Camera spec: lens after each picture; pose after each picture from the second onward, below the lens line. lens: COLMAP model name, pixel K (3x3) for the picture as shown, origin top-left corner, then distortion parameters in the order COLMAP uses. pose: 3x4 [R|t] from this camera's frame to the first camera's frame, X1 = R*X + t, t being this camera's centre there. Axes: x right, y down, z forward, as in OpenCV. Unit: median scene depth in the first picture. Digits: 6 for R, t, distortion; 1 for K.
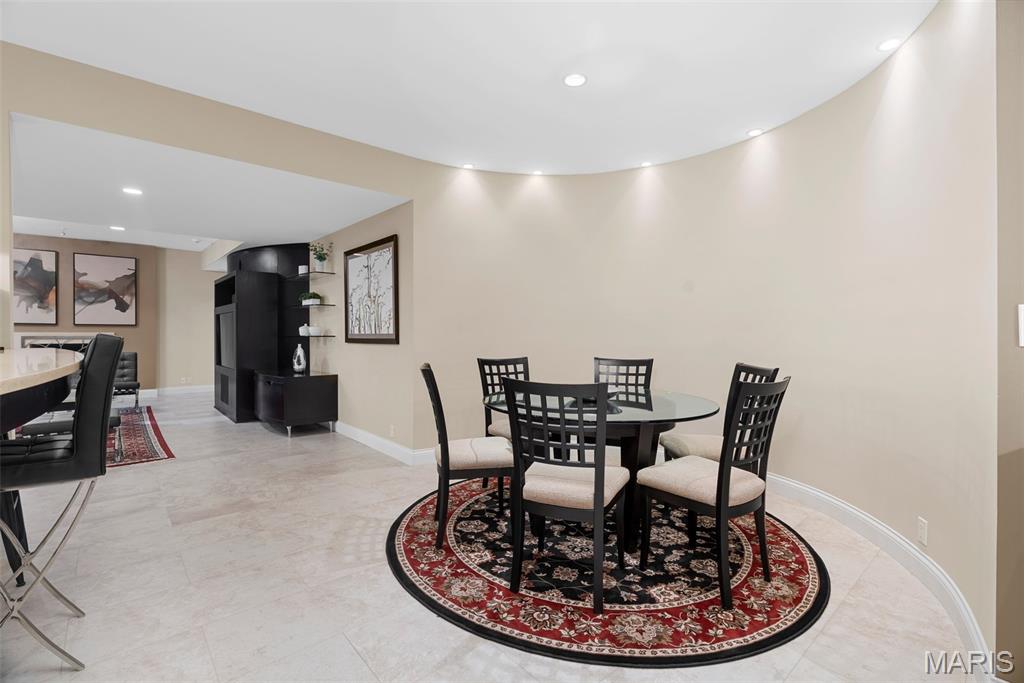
lens RADIAL K [[460.4, 0, 512.7], [0, 460.4, 337.4], [0, 0, 1]] dist [-0.002931, -0.000090]
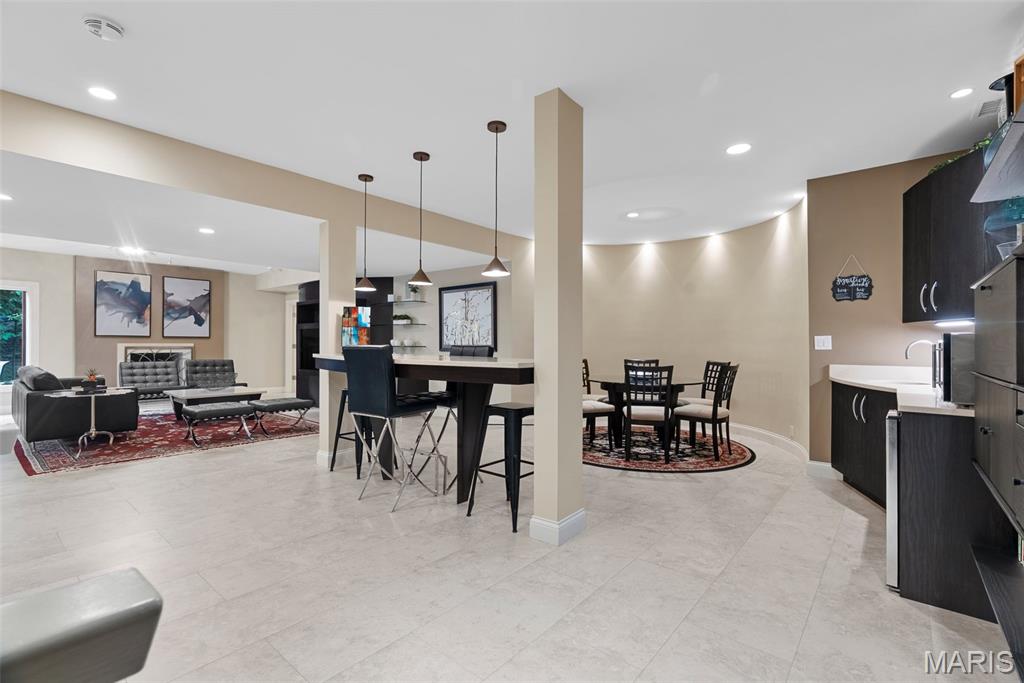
lens RADIAL K [[461.9, 0, 512.9], [0, 461.9, 340.9], [0, 0, 1]] dist [-0.004513, 0.001068]
pose [[0.988065, 0.001032, 0.154034, -0.253901], [0.001106, 0.999904, -0.013799, 0.000111], [-0.154034, 0.013804, 0.987969, -0.322631]]
